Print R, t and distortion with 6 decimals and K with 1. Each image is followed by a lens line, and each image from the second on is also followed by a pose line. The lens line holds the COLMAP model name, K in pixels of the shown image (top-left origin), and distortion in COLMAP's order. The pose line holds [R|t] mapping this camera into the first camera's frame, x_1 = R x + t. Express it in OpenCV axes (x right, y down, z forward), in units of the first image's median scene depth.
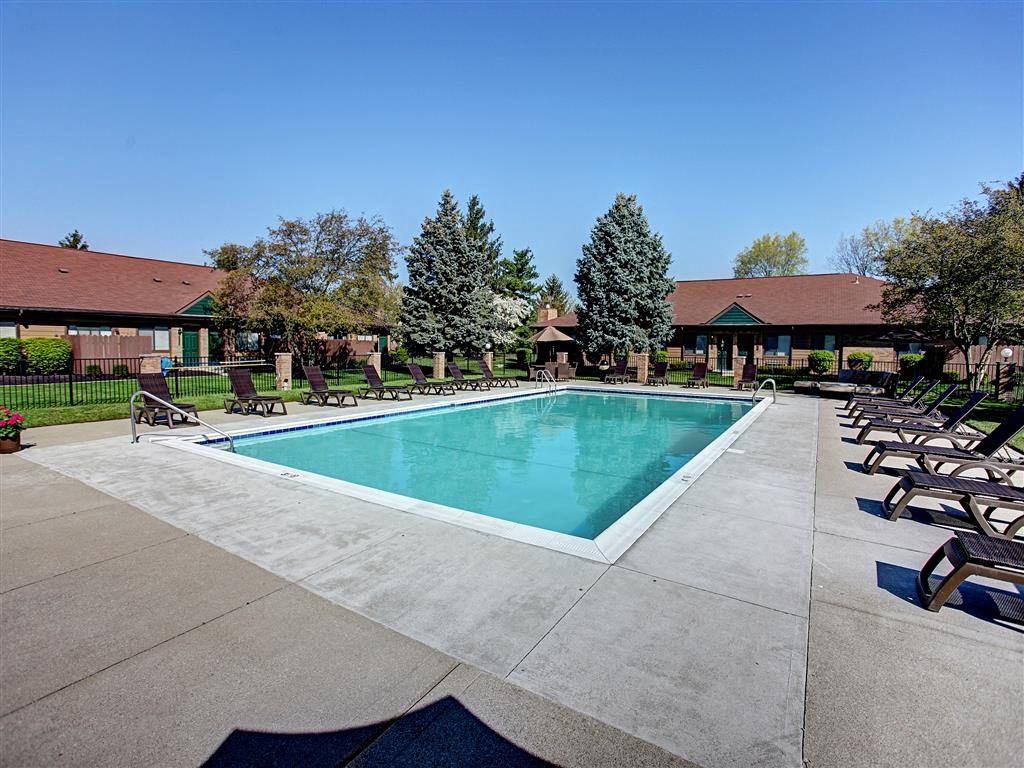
lens RADIAL K [[510.5, 0, 507.2], [0, 510.5, 352.4], [0, 0, 1]] dist [-0.064723, 0.025893]
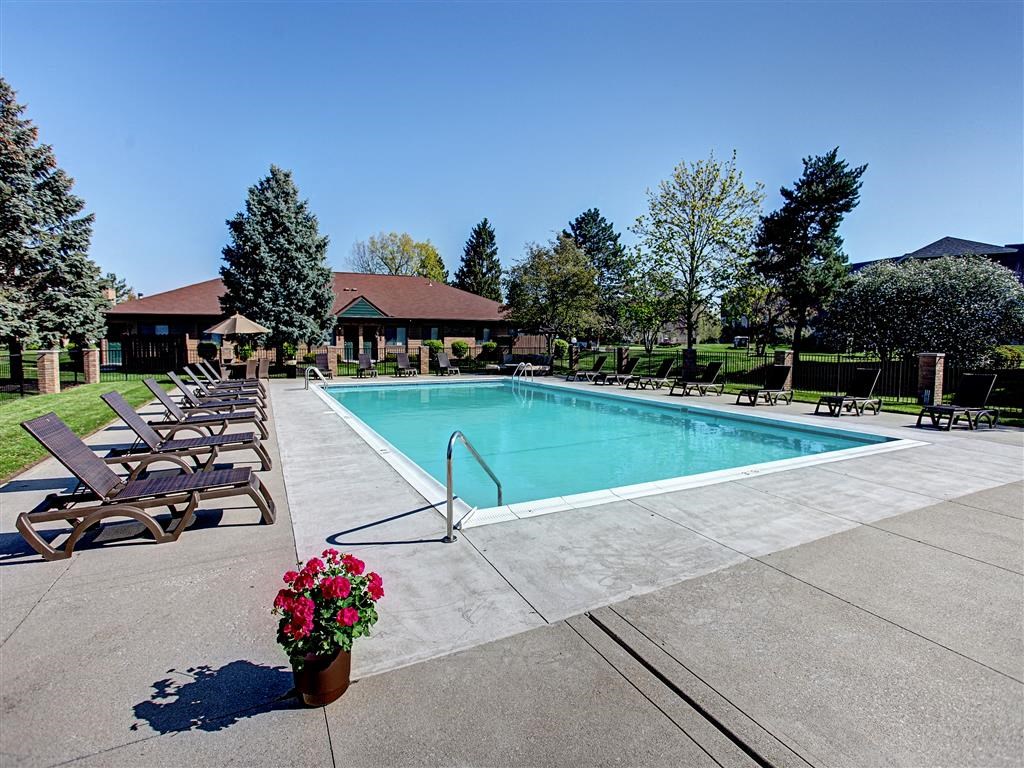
lens RADIAL K [[510.5, 0, 507.2], [0, 510.5, 352.4], [0, 0, 1]] dist [-0.064723, 0.025893]
pose [[0.517269, -0.031560, 0.855241, -0.350642], [0.015223, 0.999501, 0.027677, -0.006118], [-0.855688, -0.001297, 0.517491, 0.208364]]
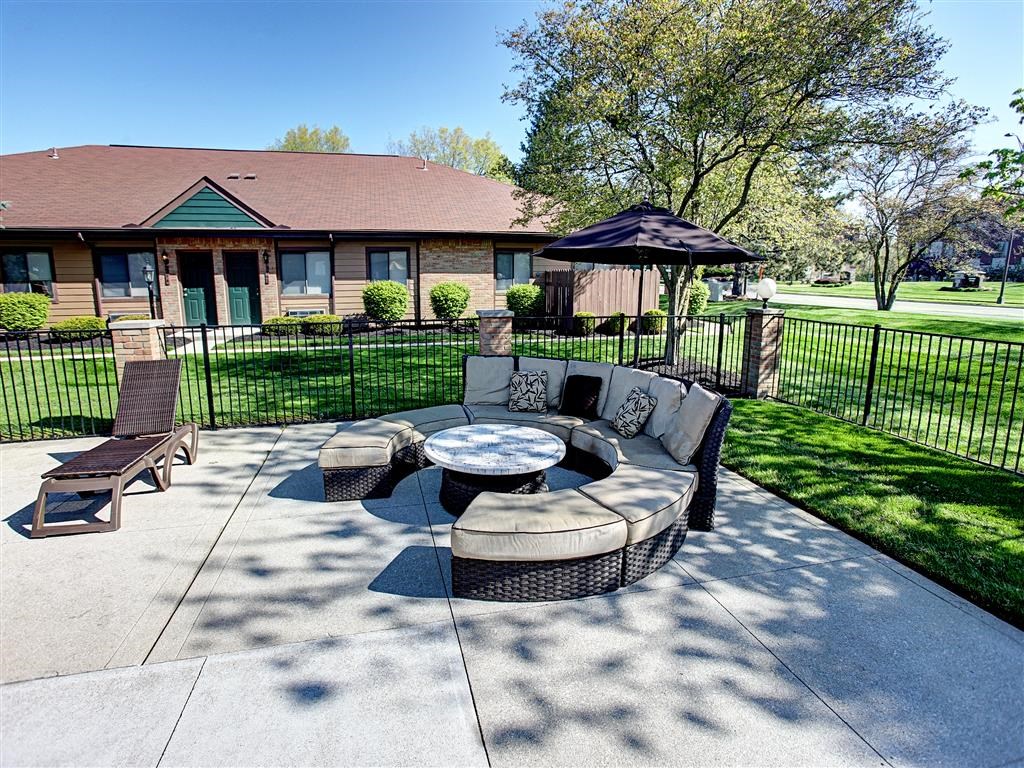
lens RADIAL K [[505.2, 0, 509.7], [0, 505.2, 362.0], [0, 0, 1]] dist [-0.062304, 0.025995]
pose [[0.676651, -0.140096, 0.722853, 0.334022], [0.021306, 0.985046, 0.170968, -0.008329], [-0.735995, -0.100285, 0.669518, 0.558906]]
